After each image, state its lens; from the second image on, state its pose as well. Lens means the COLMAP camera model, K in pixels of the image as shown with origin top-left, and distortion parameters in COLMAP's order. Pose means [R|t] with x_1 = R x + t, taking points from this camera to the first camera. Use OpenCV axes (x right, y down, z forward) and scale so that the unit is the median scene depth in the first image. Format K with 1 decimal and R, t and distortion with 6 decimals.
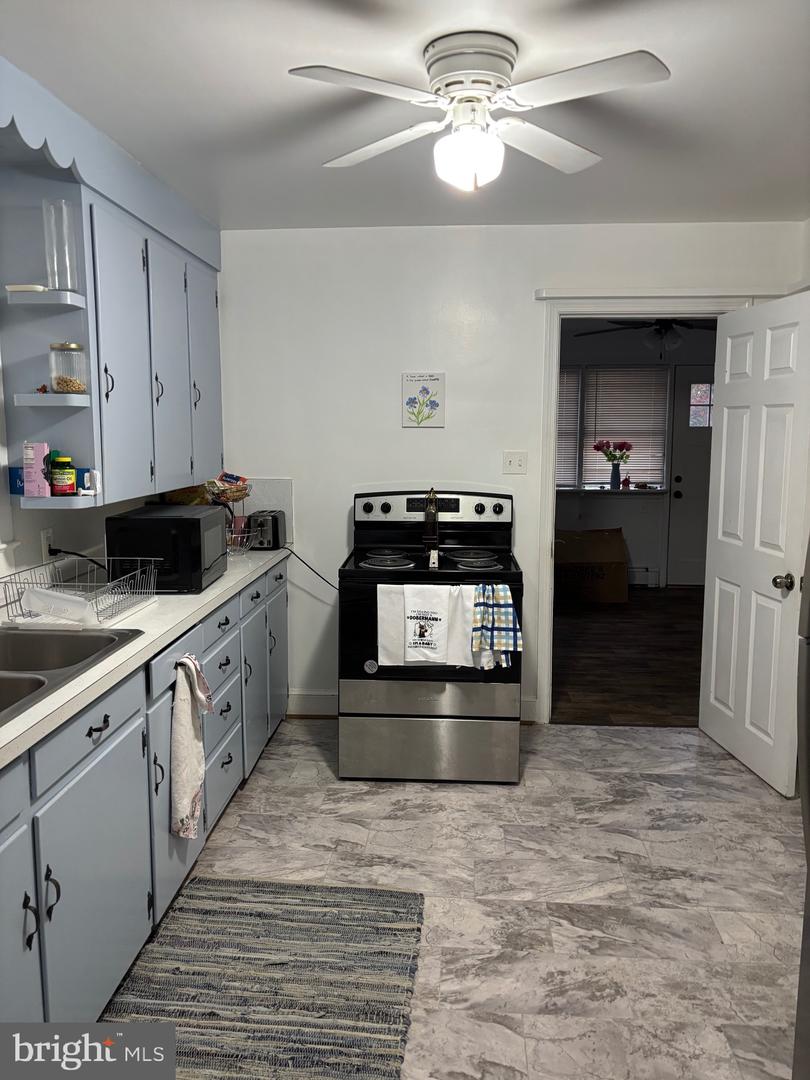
lens RADIAL K [[809.3, 0, 391.5], [0, 809.3, 539.3], [0, 0, 1]] dist [0.223050, -0.003786]
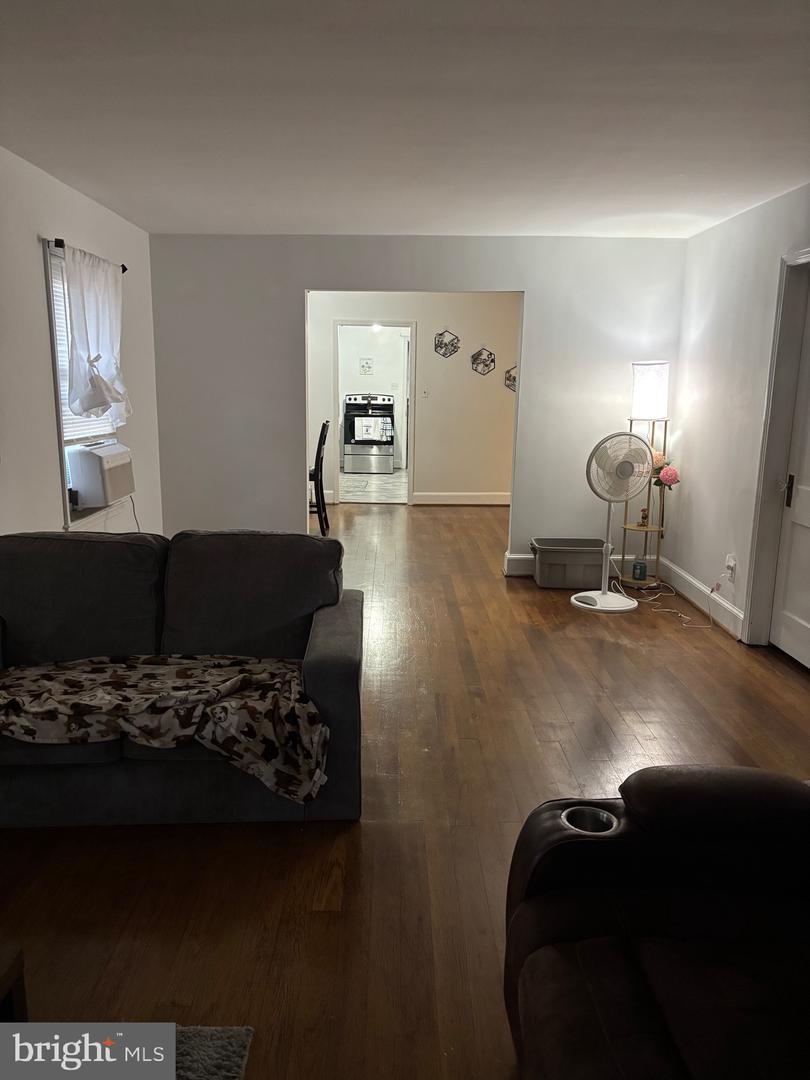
lens RADIAL K [[809.3, 0, 391.5], [0, 809.3, 539.3], [0, 0, 1]] dist [0.223050, -0.003786]
pose [[0.996635, -0.005274, 0.081797, -0.149540], [0.000840, 0.998532, 0.054150, 0.389488], [-0.081963, -0.053899, 0.995177, -2.600554]]
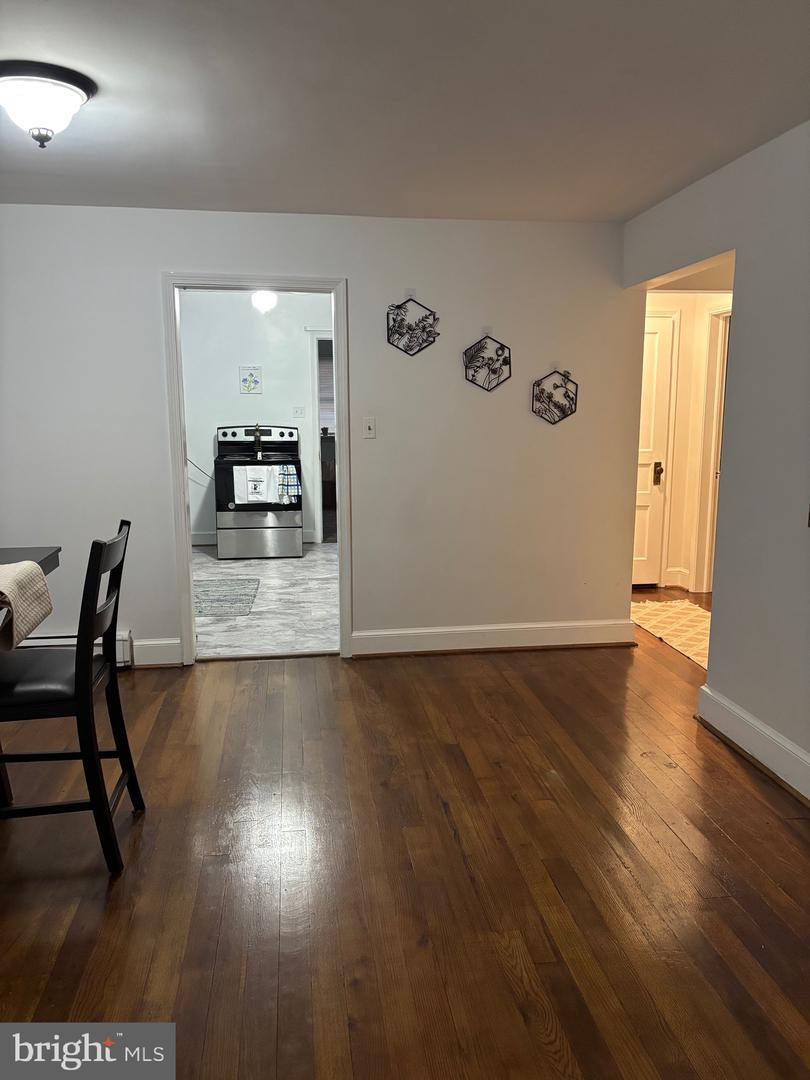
lens RADIAL K [[809.3, 0, 391.5], [0, 809.3, 539.3], [0, 0, 1]] dist [0.223050, -0.003786]
pose [[0.978778, -0.040275, 0.200928, -0.047498], [0.034372, 0.998871, 0.032779, 0.184026], [-0.202021, -0.025177, 0.979058, -1.164929]]
